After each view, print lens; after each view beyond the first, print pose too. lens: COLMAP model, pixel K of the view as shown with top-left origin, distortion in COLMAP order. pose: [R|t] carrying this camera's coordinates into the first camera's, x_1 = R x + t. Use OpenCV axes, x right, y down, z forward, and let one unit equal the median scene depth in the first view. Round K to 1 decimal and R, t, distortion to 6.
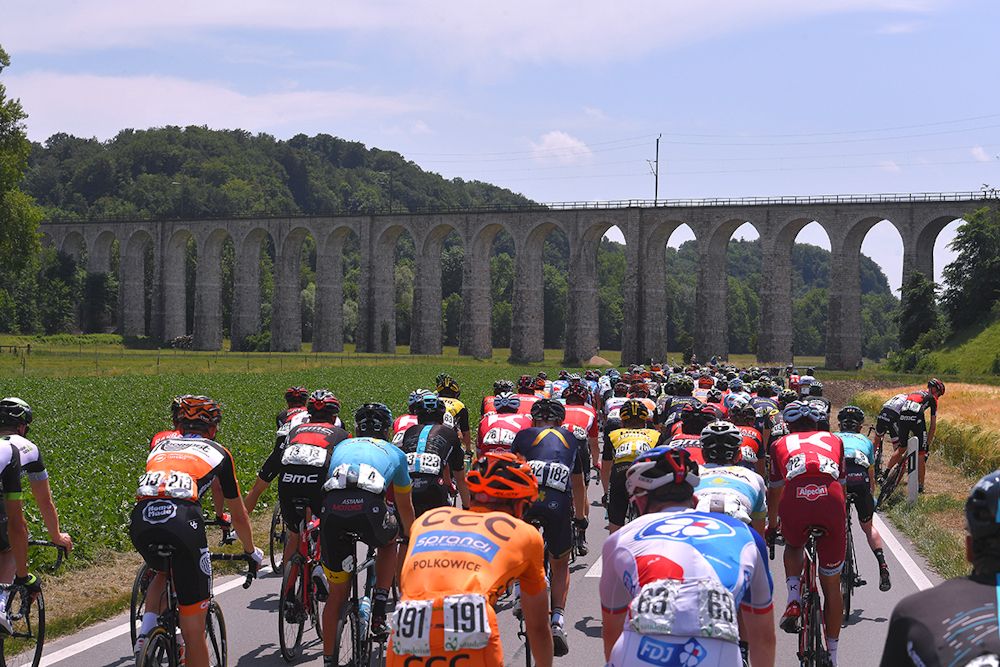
lens RADIAL K [[2014.9, 0, 499.8], [0, 2014.9, 333.3], [0, 0, 1]] dist [-0.070117, 0.000000]
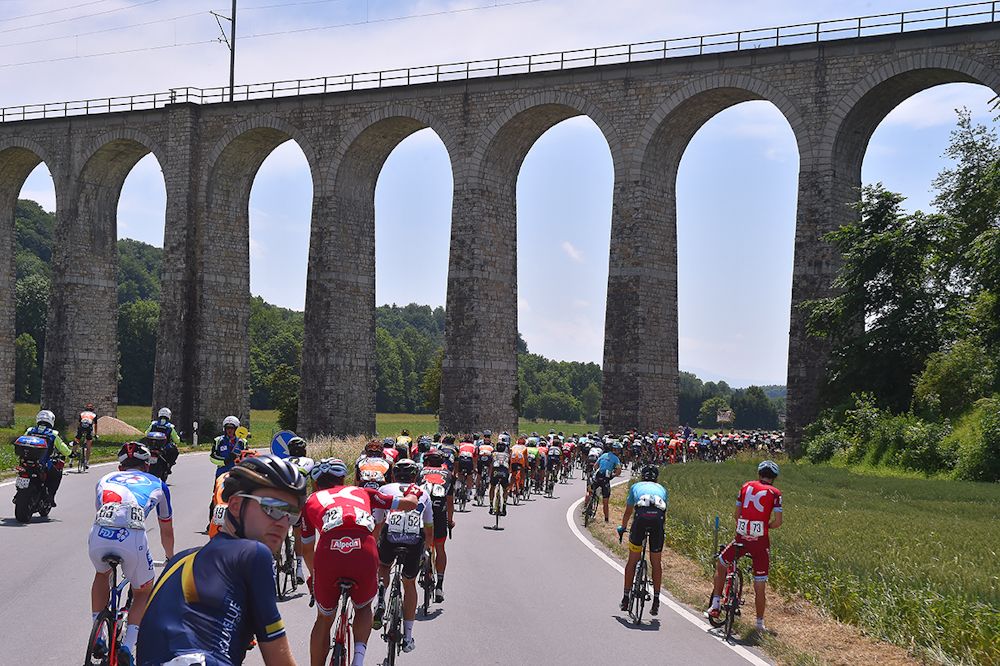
lens RADIAL K [[1585.8, 0, 499.8], [0, 1585.8, 332.9], [0, 0, 1]] dist [0.067510, 0.000000]
pose [[0.982432, 0.011572, 0.186260, 0.071302], [-0.004001, 0.999152, -0.040974, 0.006749], [-0.186576, 0.039509, 0.981646, 0.618186]]
